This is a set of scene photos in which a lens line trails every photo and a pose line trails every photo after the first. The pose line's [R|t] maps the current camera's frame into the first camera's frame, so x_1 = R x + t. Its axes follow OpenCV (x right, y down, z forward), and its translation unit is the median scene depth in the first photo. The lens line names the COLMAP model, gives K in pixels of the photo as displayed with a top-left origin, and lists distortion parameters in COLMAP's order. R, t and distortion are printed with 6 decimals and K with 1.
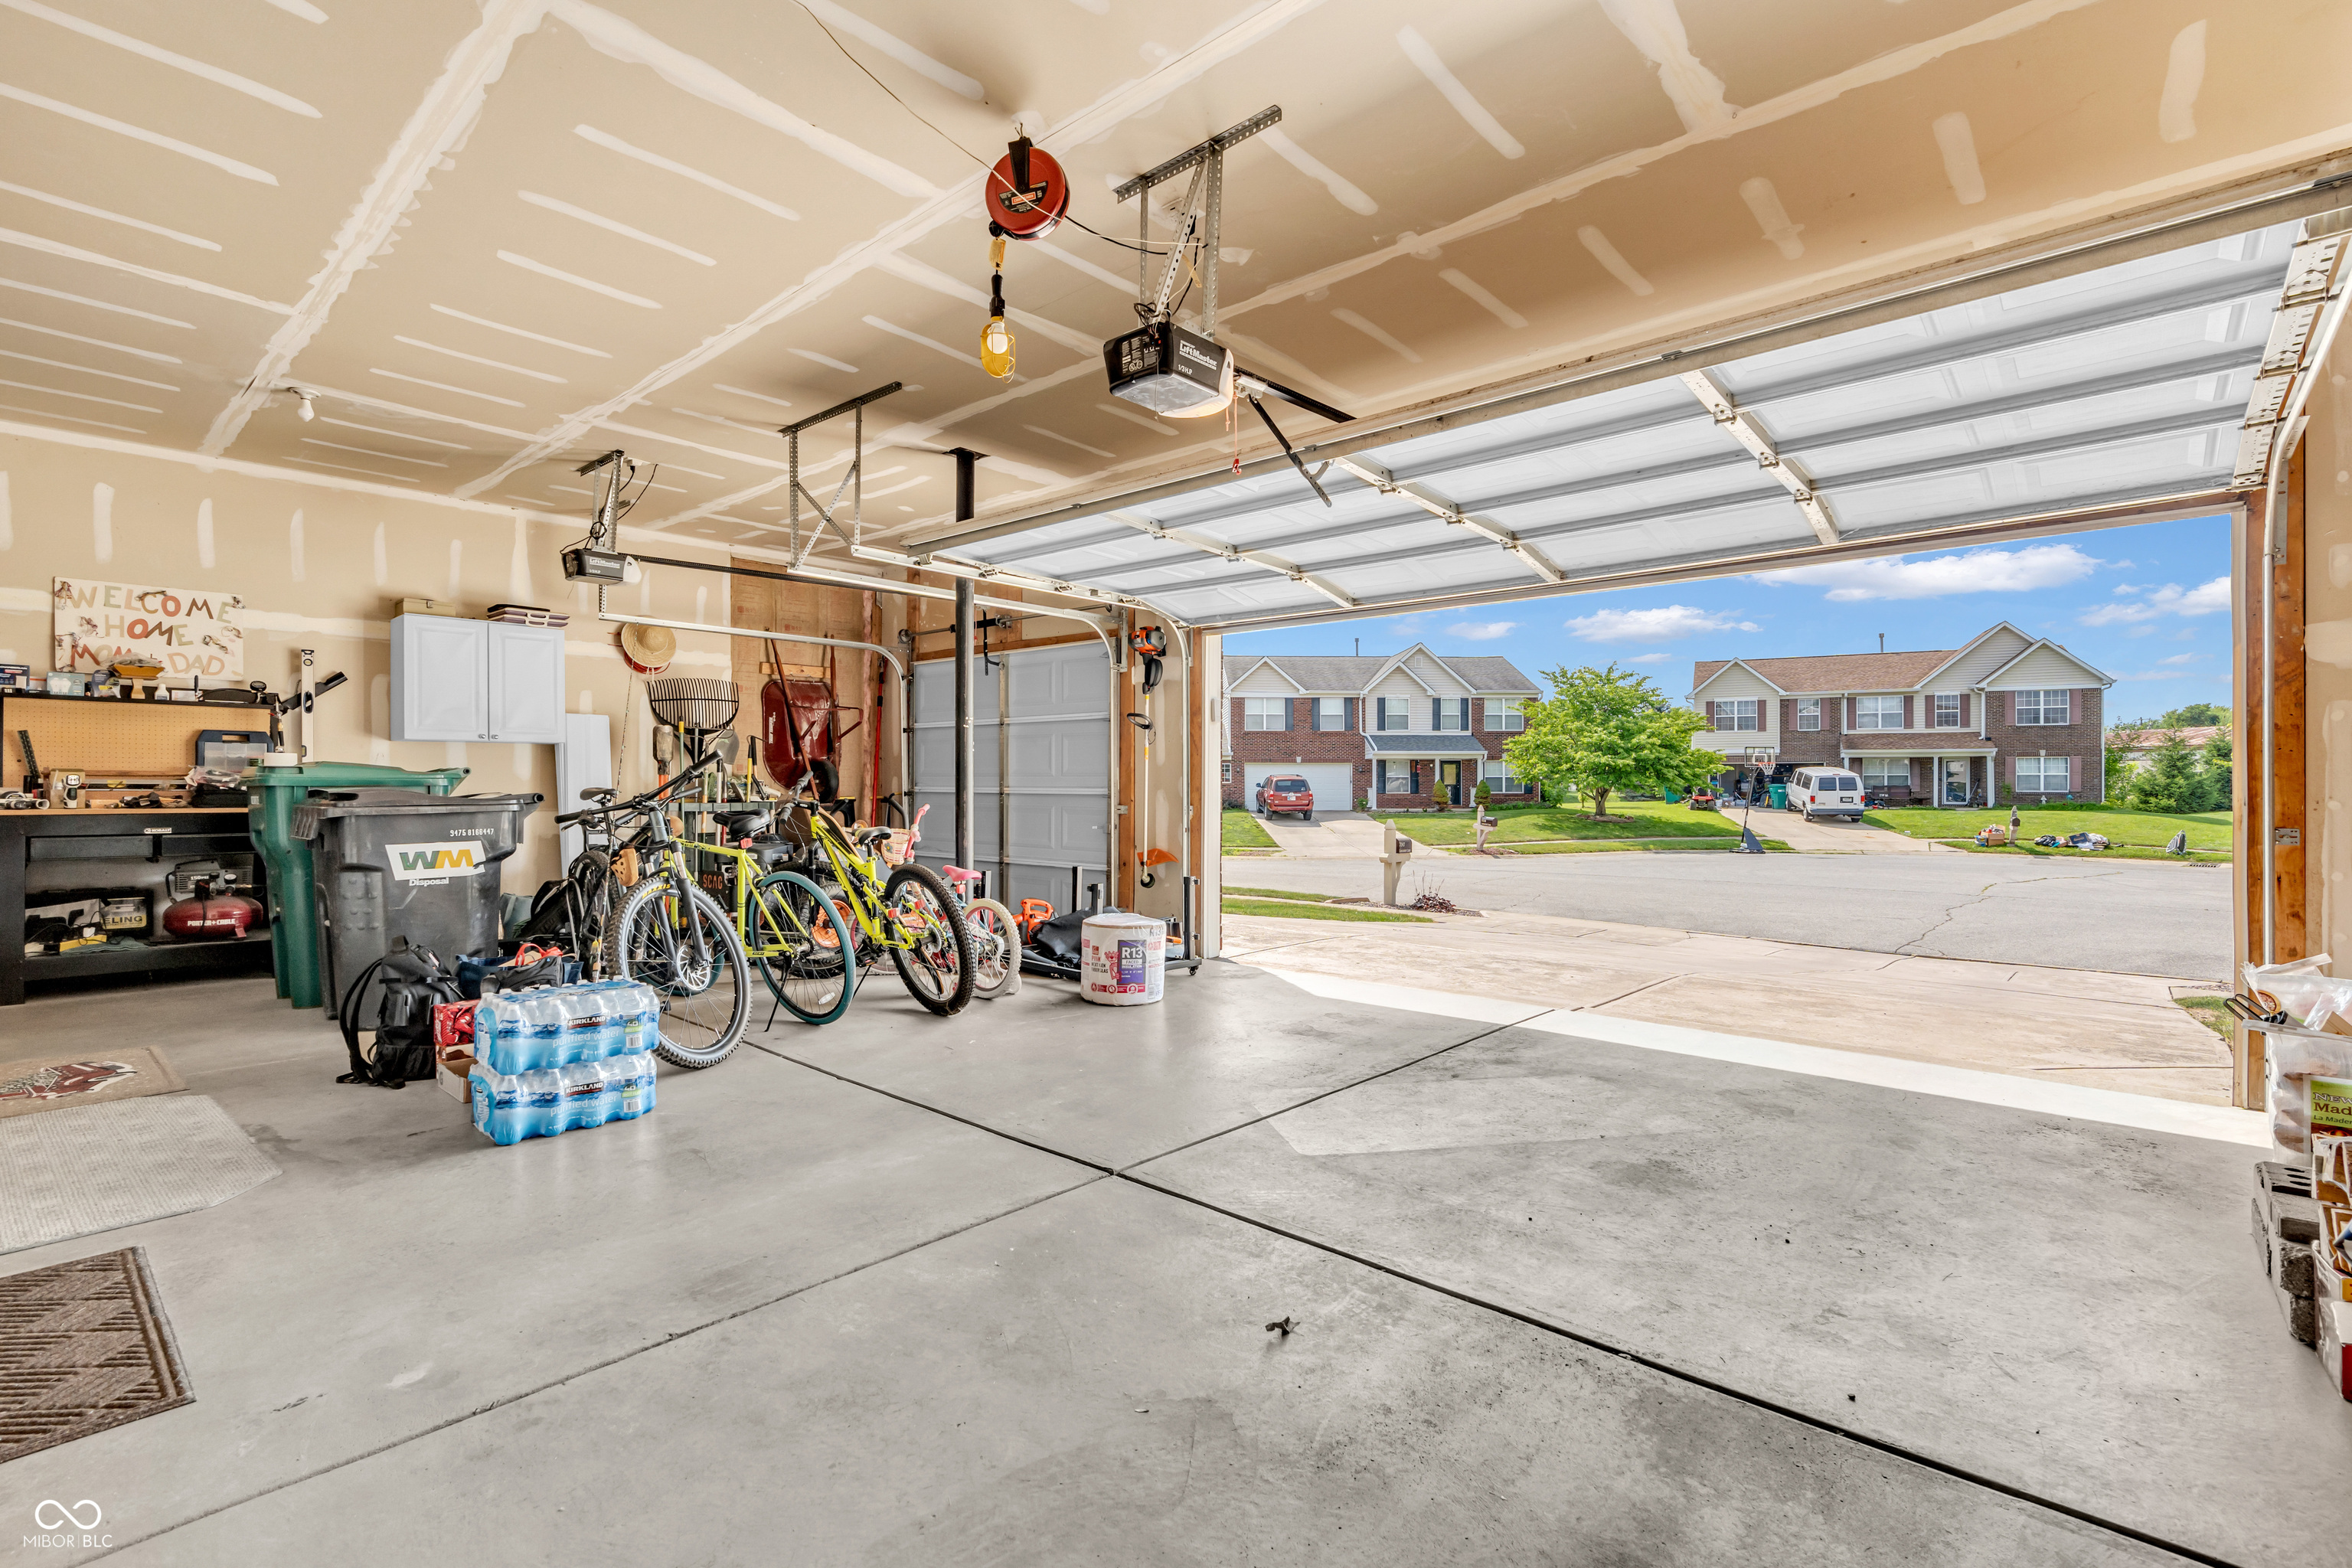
lens RADIAL K [[1090.5, 0, 1152.5], [0, 1090.5, 785.3], [0, 0, 1]] dist [-0.000420, 0.000070]
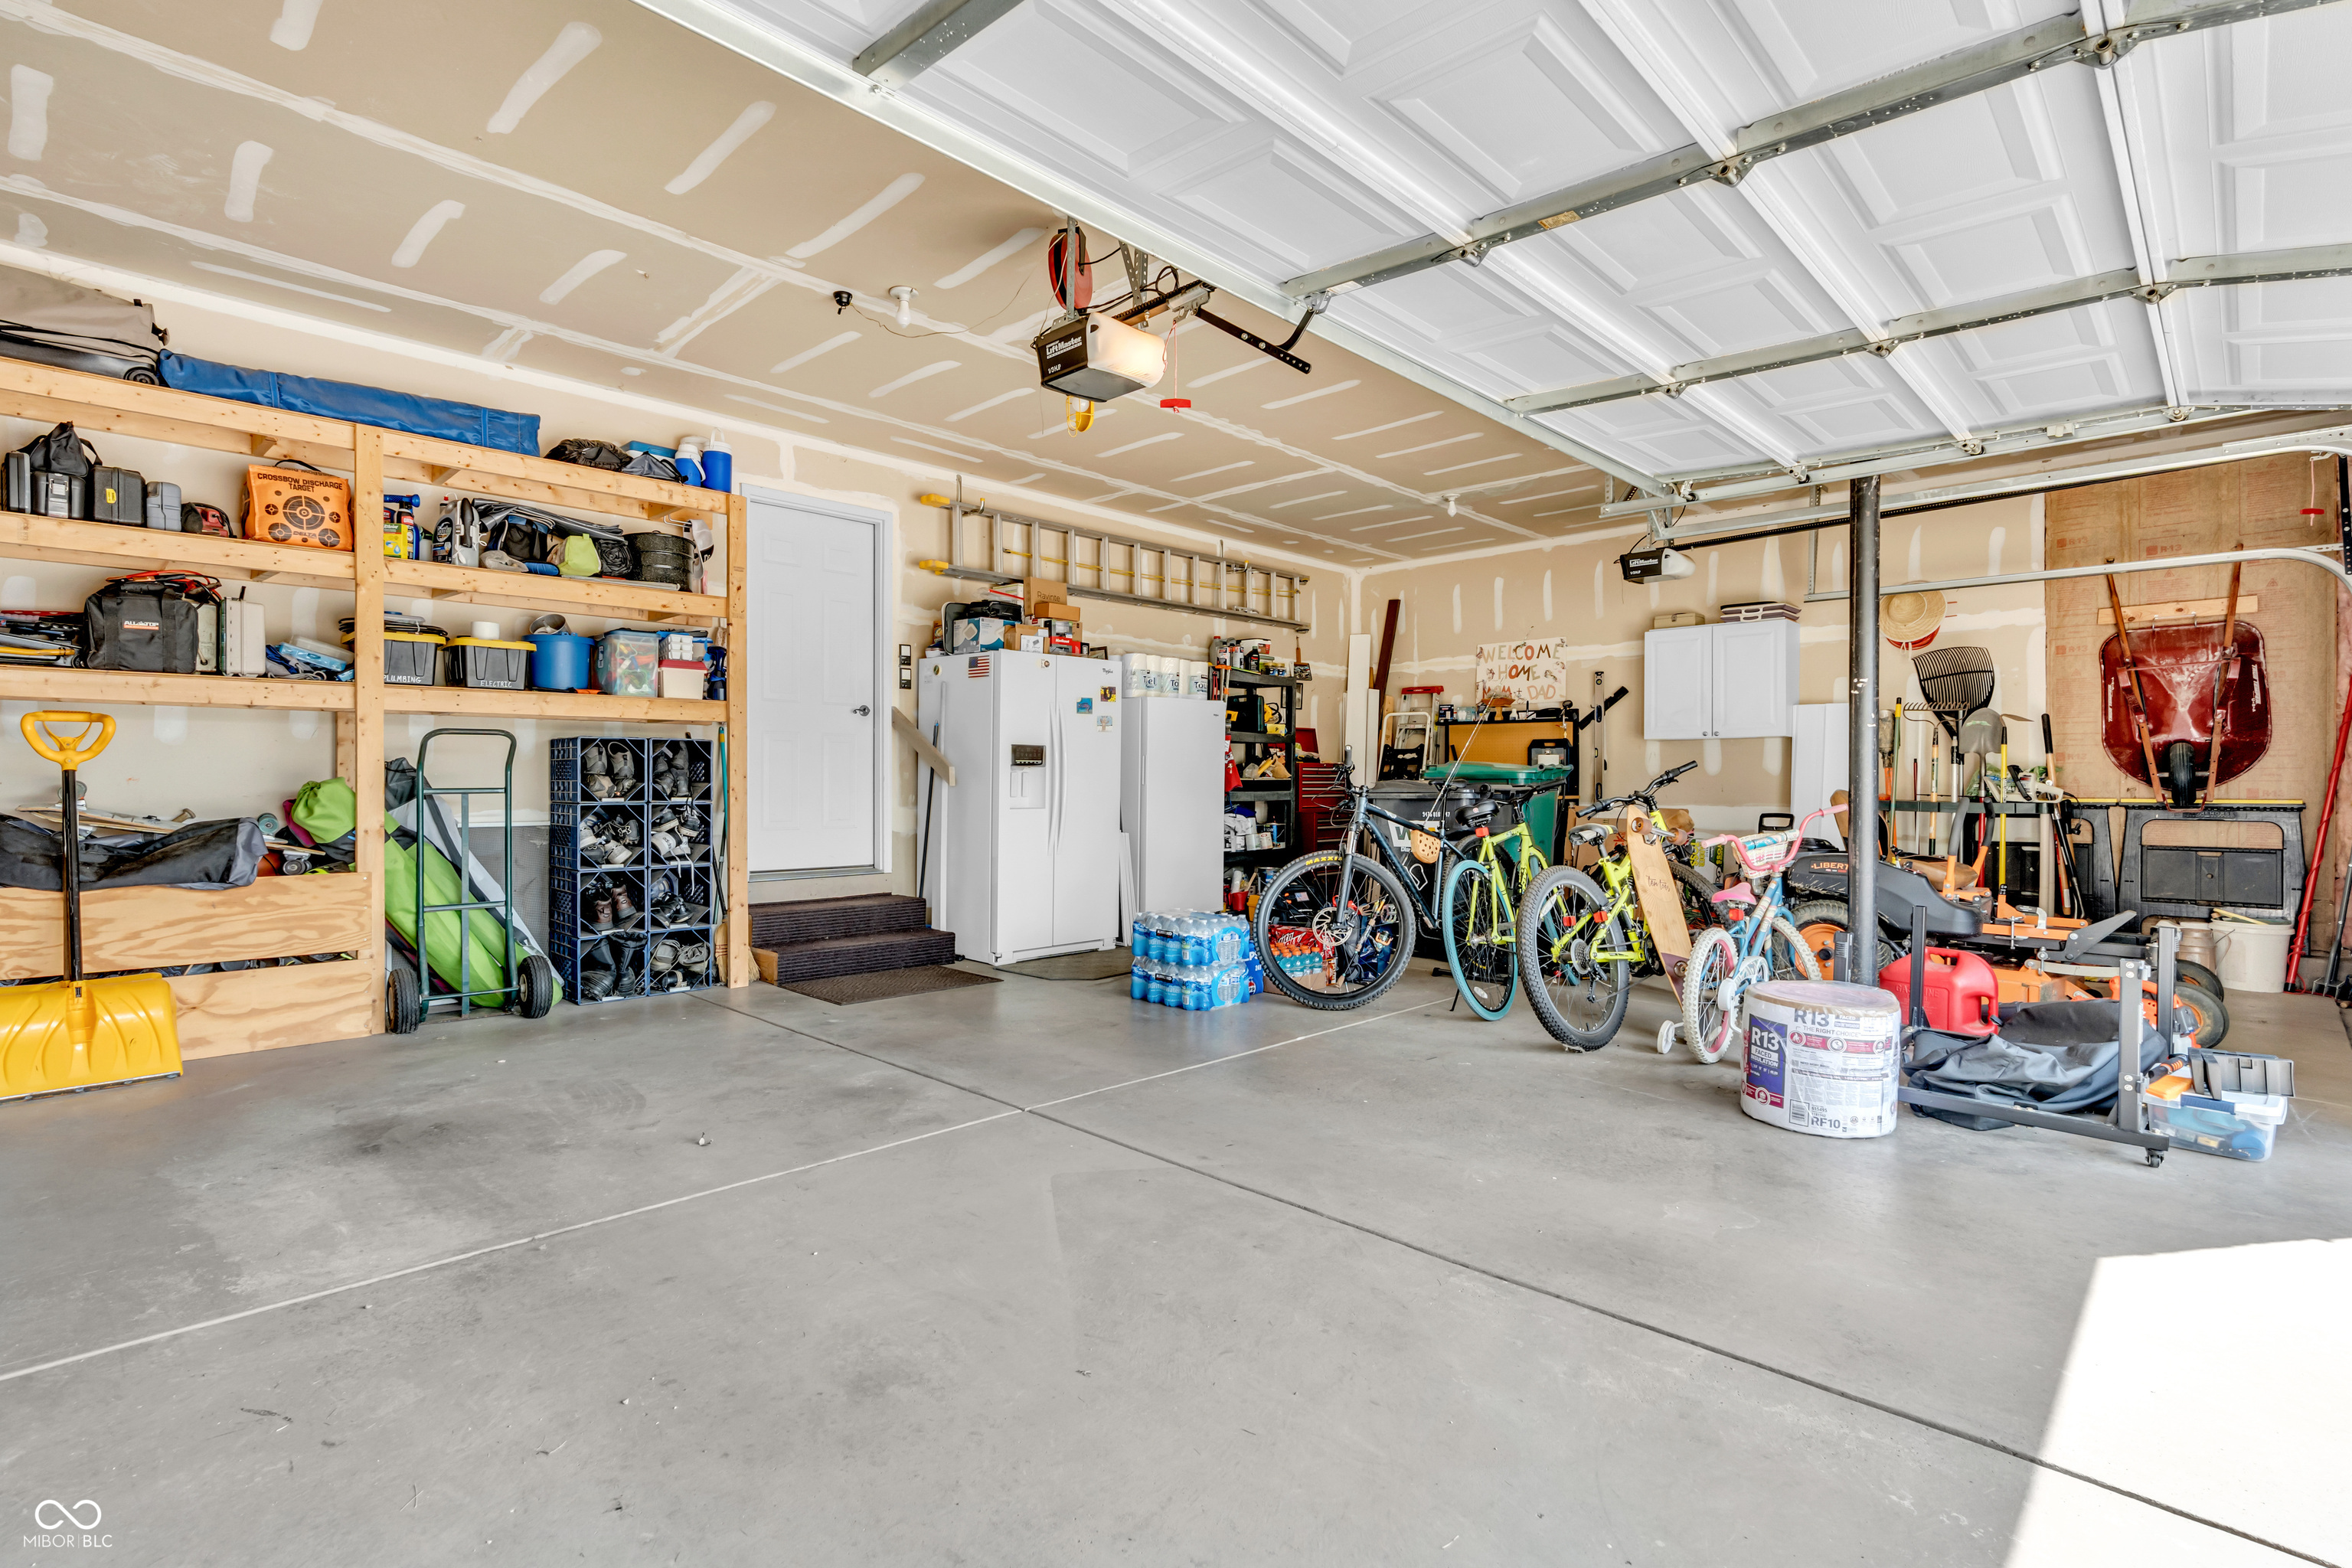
lens RADIAL K [[1090.5, 0, 1152.5], [0, 1090.5, 785.3], [0, 0, 1]] dist [-0.000420, 0.000070]
pose [[-0.037573, 0.003042, -0.999289, 0.529724], [-0.004996, 0.999982, 0.003232, 0.005079], [0.999281, 0.005114, -0.037557, 0.565768]]
